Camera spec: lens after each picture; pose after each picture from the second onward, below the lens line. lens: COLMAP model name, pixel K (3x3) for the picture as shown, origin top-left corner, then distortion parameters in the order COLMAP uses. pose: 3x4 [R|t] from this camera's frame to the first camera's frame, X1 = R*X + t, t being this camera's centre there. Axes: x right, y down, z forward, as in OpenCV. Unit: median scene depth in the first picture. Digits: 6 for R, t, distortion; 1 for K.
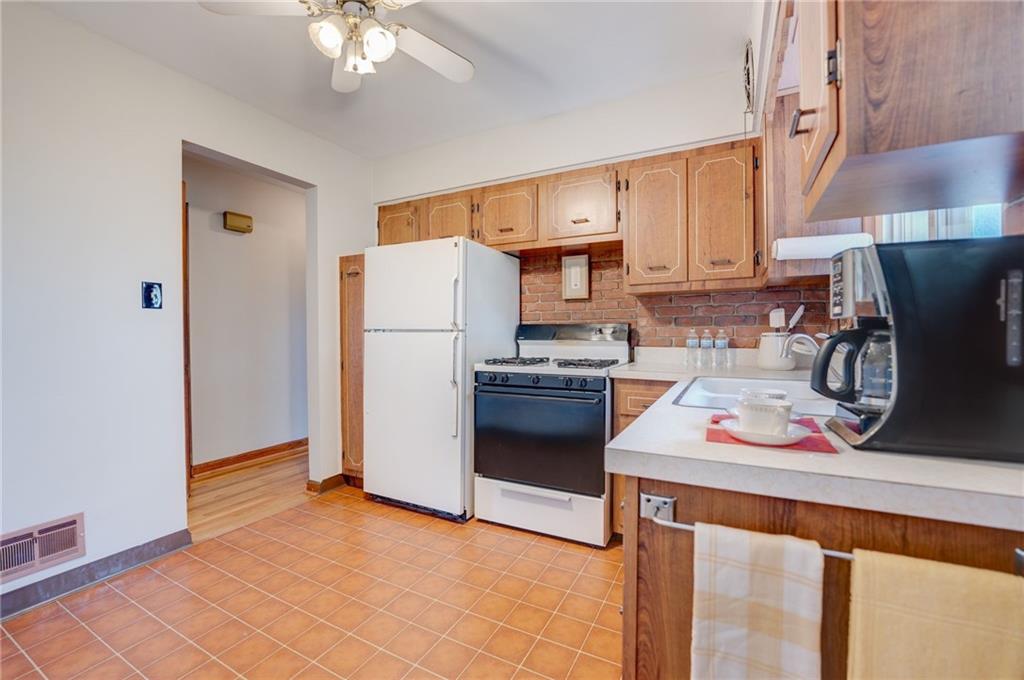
lens RADIAL K [[412.5, 0, 506.6], [0, 412.5, 339.8], [0, 0, 1]] dist [0.001632, 0.000055]
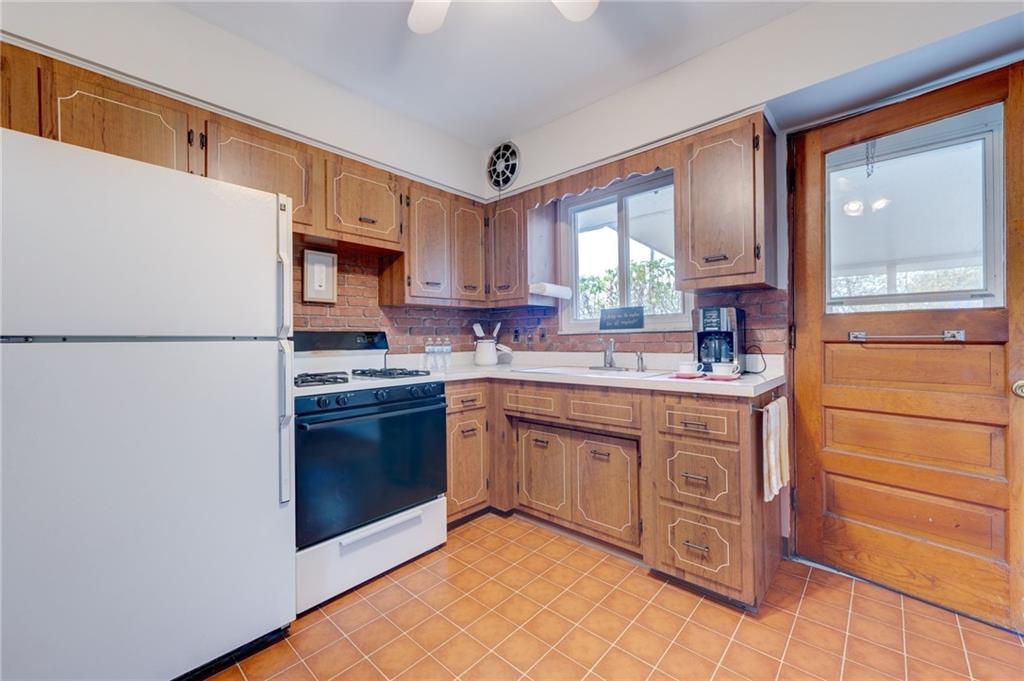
lens RADIAL K [[412.5, 0, 502.4], [0, 412.5, 337.0], [0, 0, 1]] dist [0.001632, 0.000055]
pose [[0.265249, 0.006693, 0.964157, -0.654003], [0.029139, 0.999464, -0.014955, -0.004109], [-0.963740, 0.032061, 0.264912, 0.490739]]
